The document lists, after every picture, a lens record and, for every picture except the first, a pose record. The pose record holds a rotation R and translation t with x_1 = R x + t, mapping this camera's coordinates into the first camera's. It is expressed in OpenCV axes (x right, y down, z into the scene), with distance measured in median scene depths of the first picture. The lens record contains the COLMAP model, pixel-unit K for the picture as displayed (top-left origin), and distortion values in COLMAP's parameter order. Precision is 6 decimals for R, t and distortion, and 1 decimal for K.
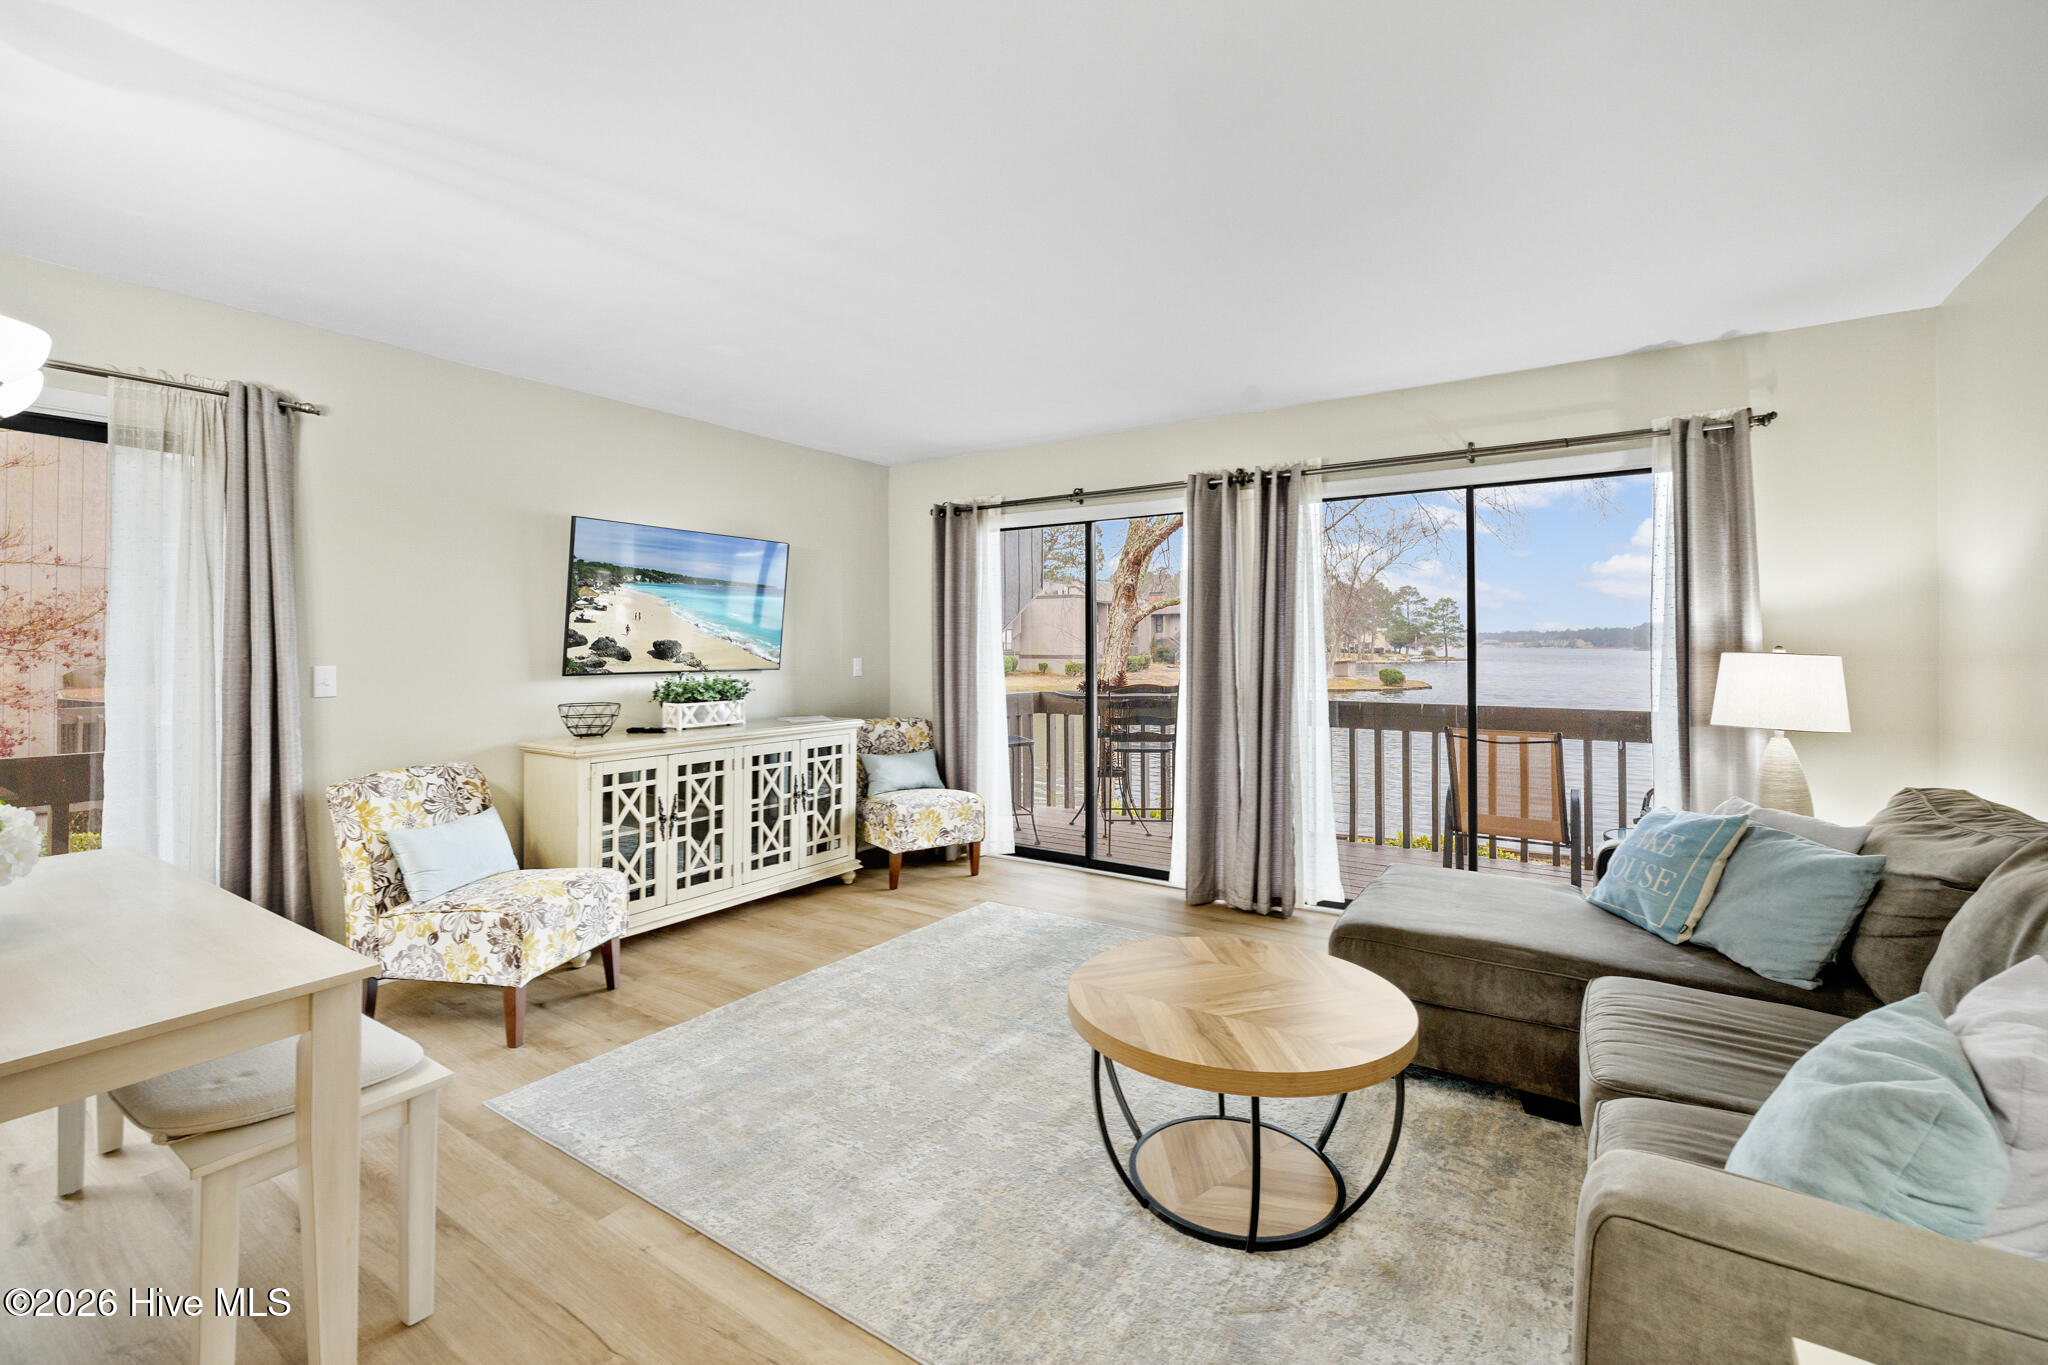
lens RADIAL K [[887.3, 0, 1019.3], [0, 887.3, 642.2], [0, 0, 1]] dist [-0.000507, -0.000271]
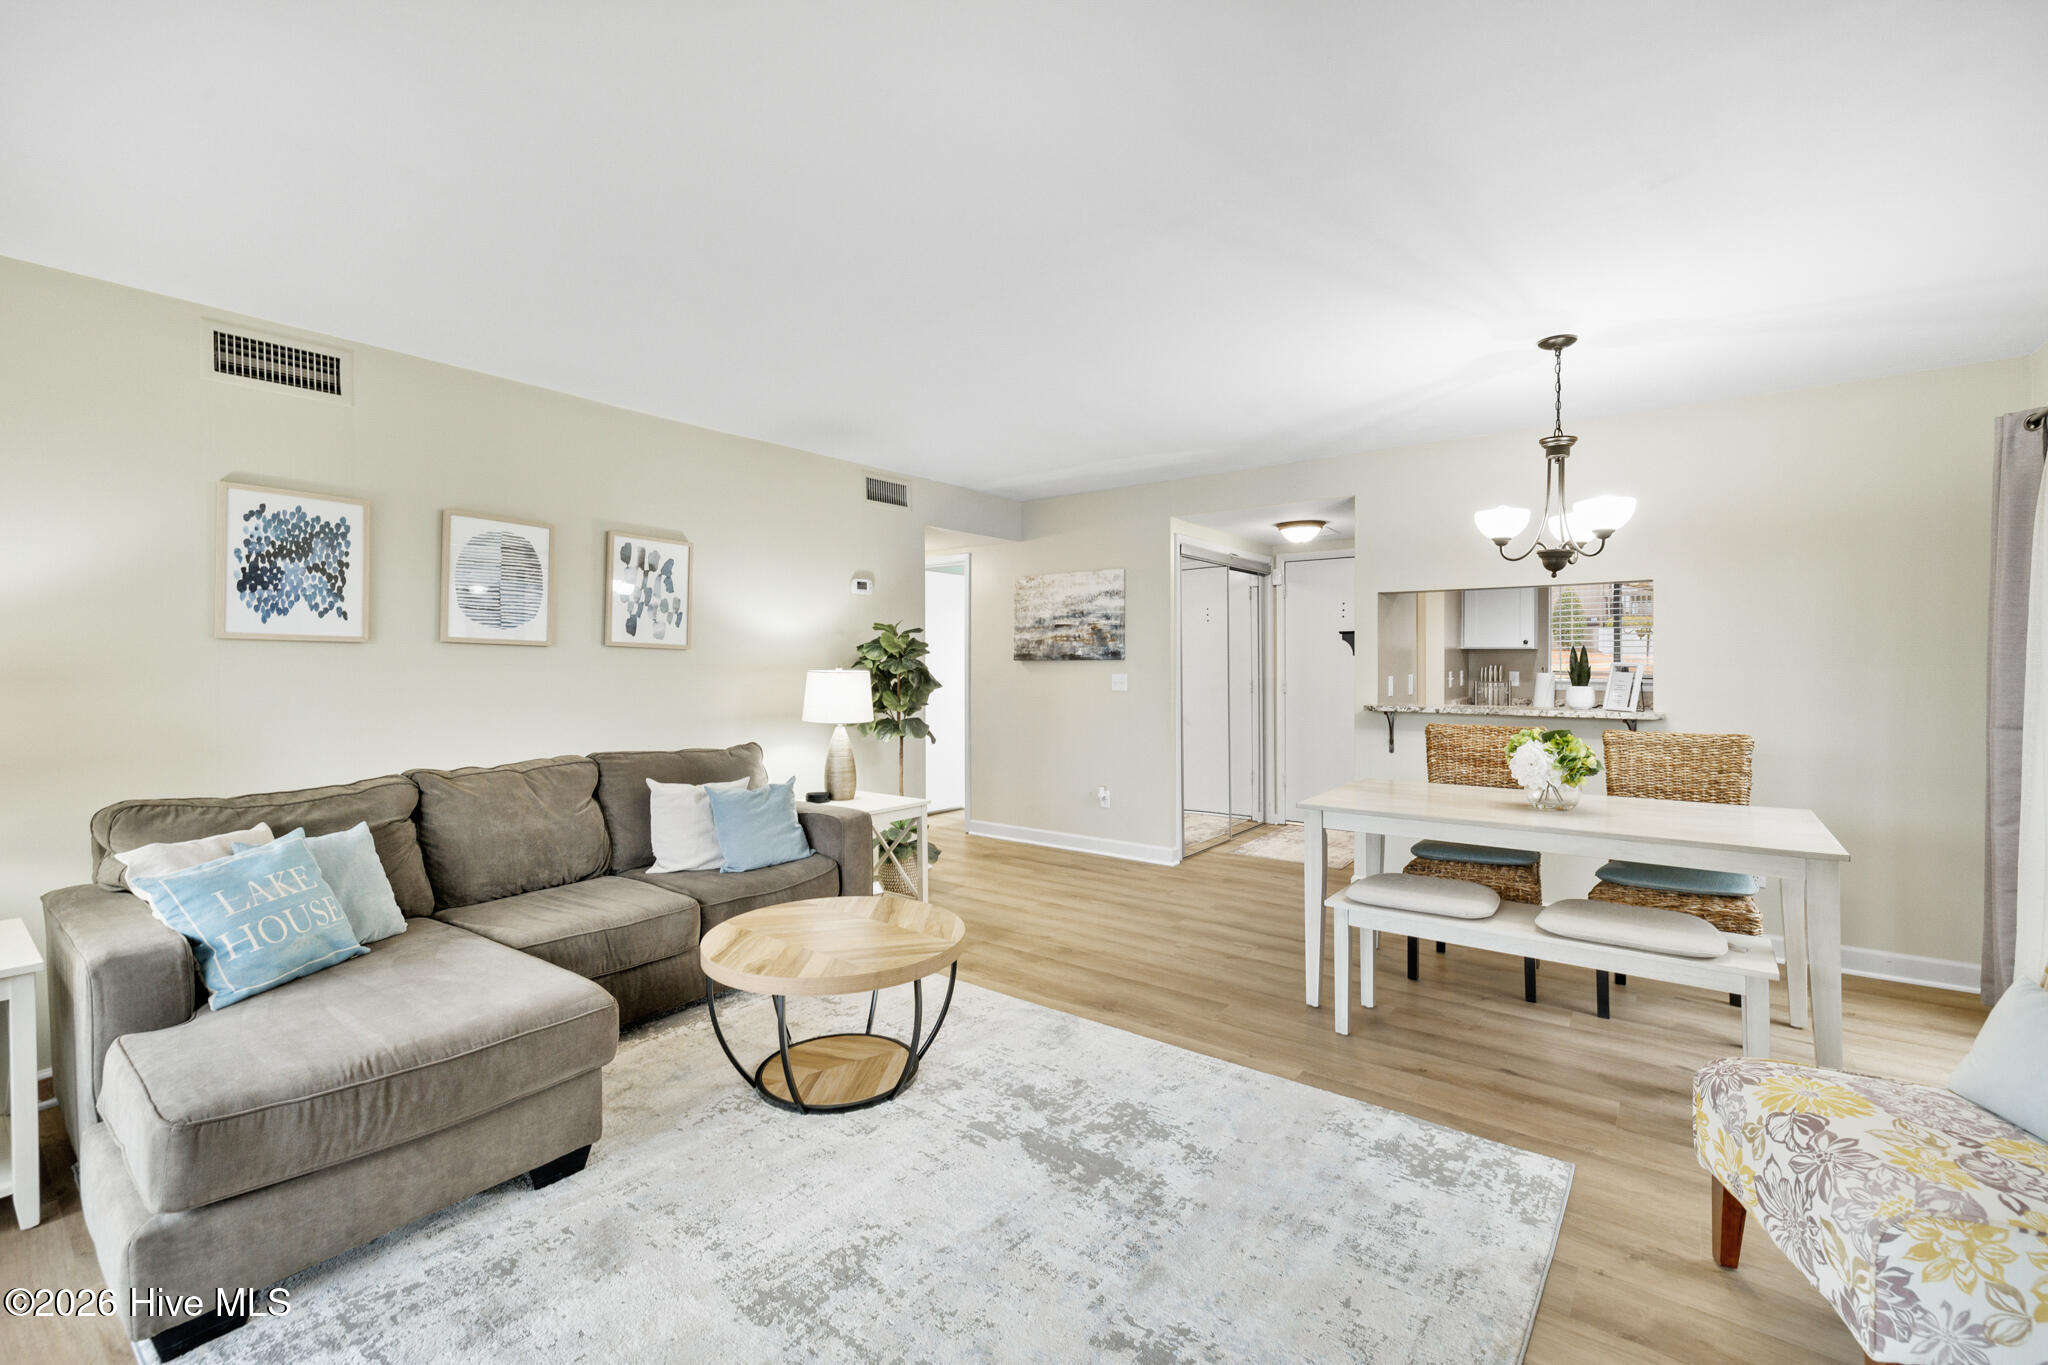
lens RADIAL K [[870.3, 0, 1032.3], [0, 870.3, 654.9], [0, 0, 1]] dist [-0.000826, 0.000064]
pose [[-0.998600, 0.005759, 0.052586, -0.061723], [0.005307, 0.999948, -0.008732, -0.000630], [-0.052634, -0.008441, -0.998578, 1.227275]]
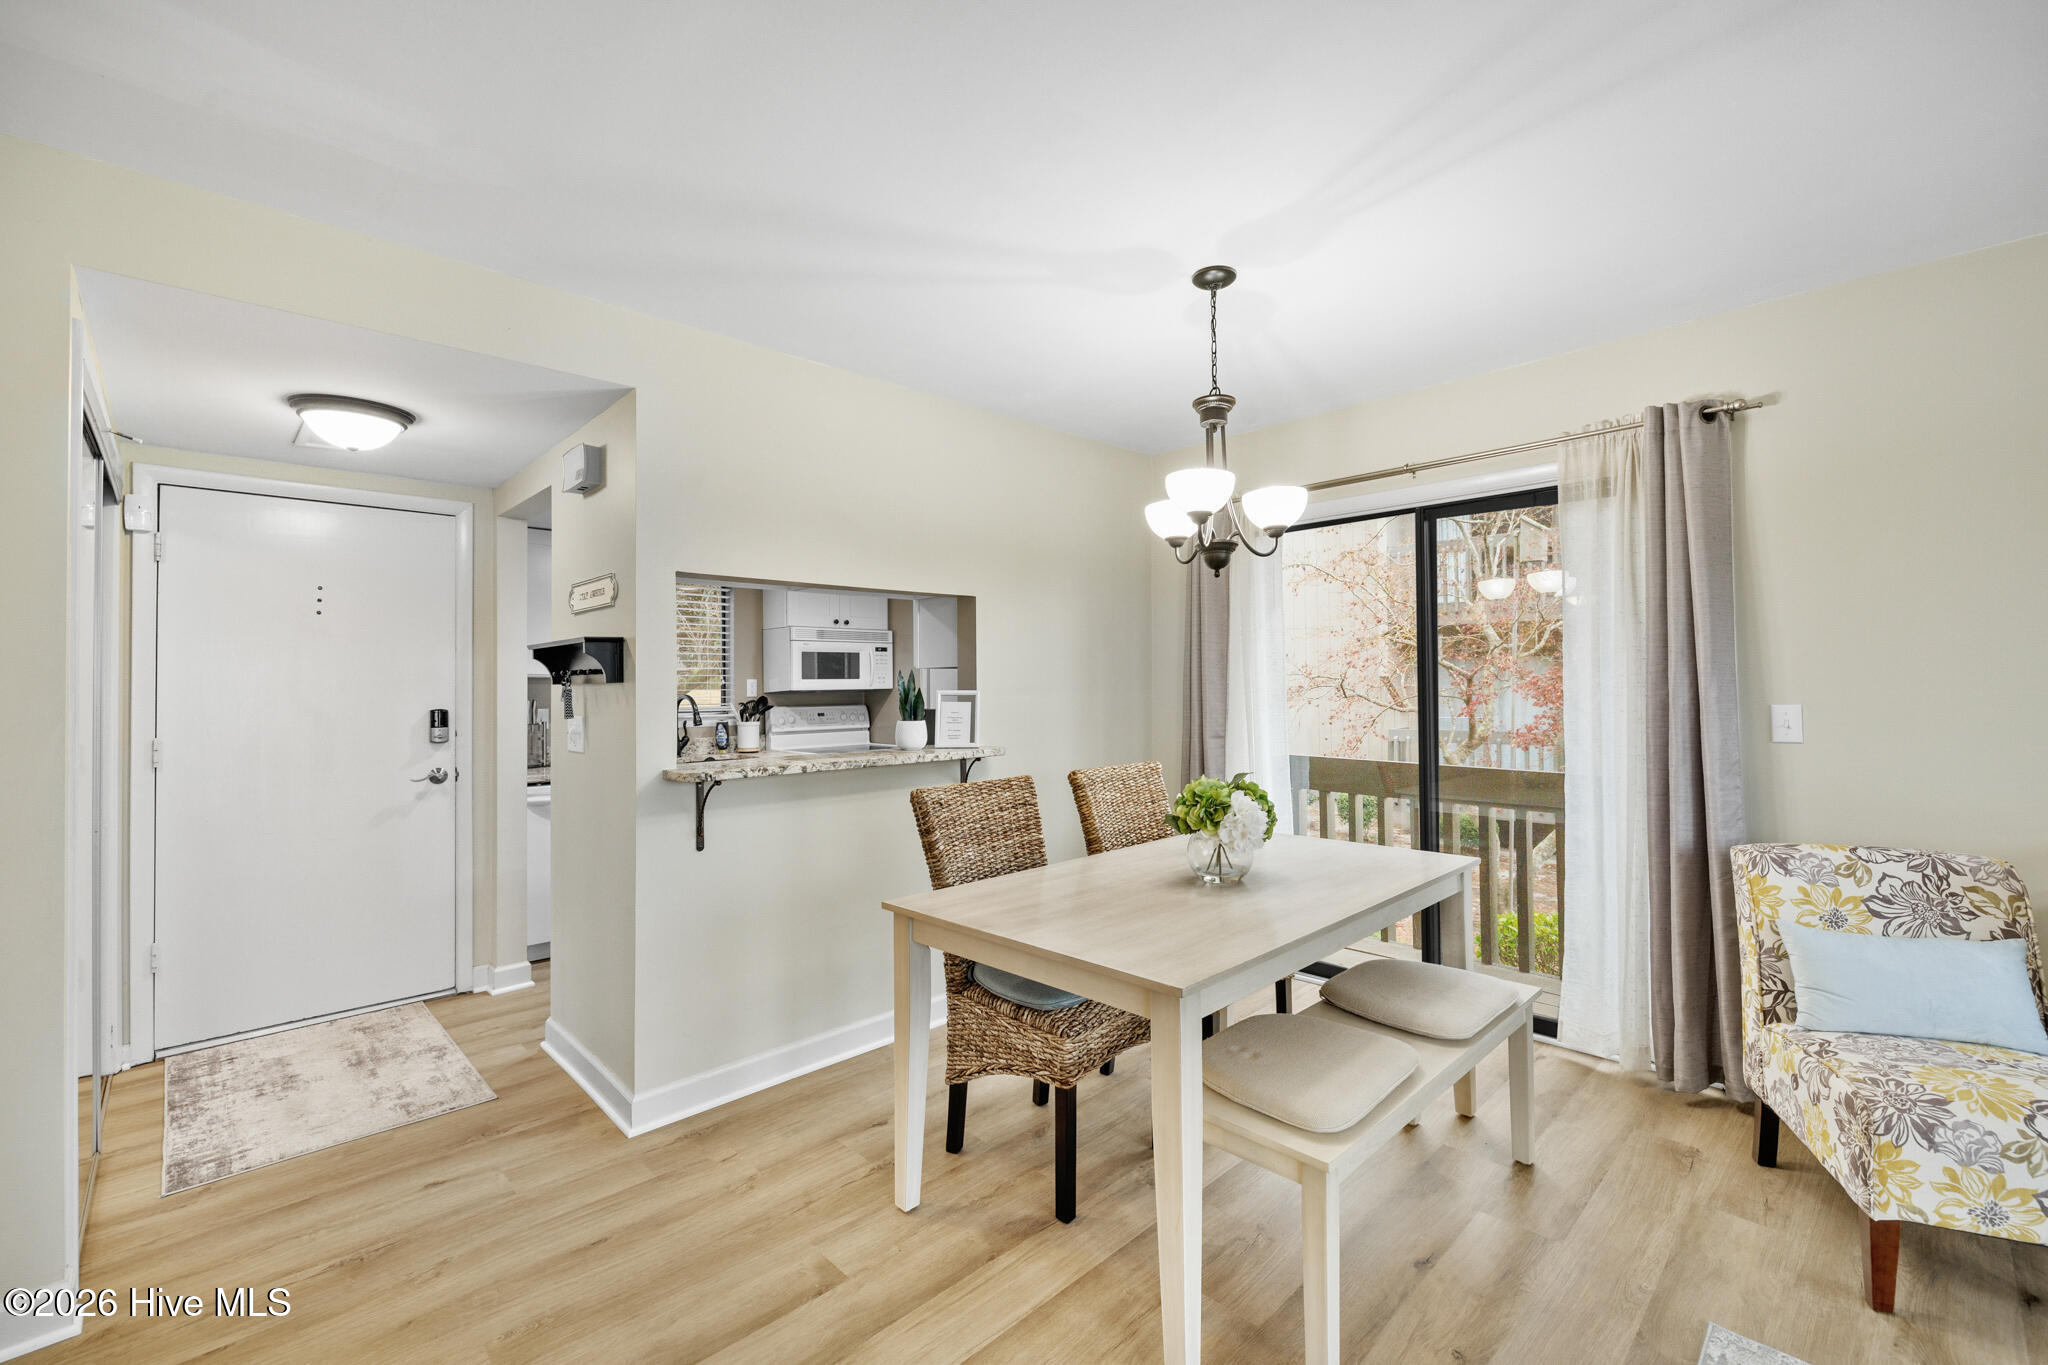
lens RADIAL K [[853.4, 0, 1014.6], [0, 853.4, 672.3], [0, 0, 1]] dist [0.000344, -0.000375]
pose [[-0.211027, -0.011948, -0.977407, 0.123188], [0.015423, 0.999760, -0.015551, -0.002165], [0.977359, -0.018356, -0.210792, 0.385164]]
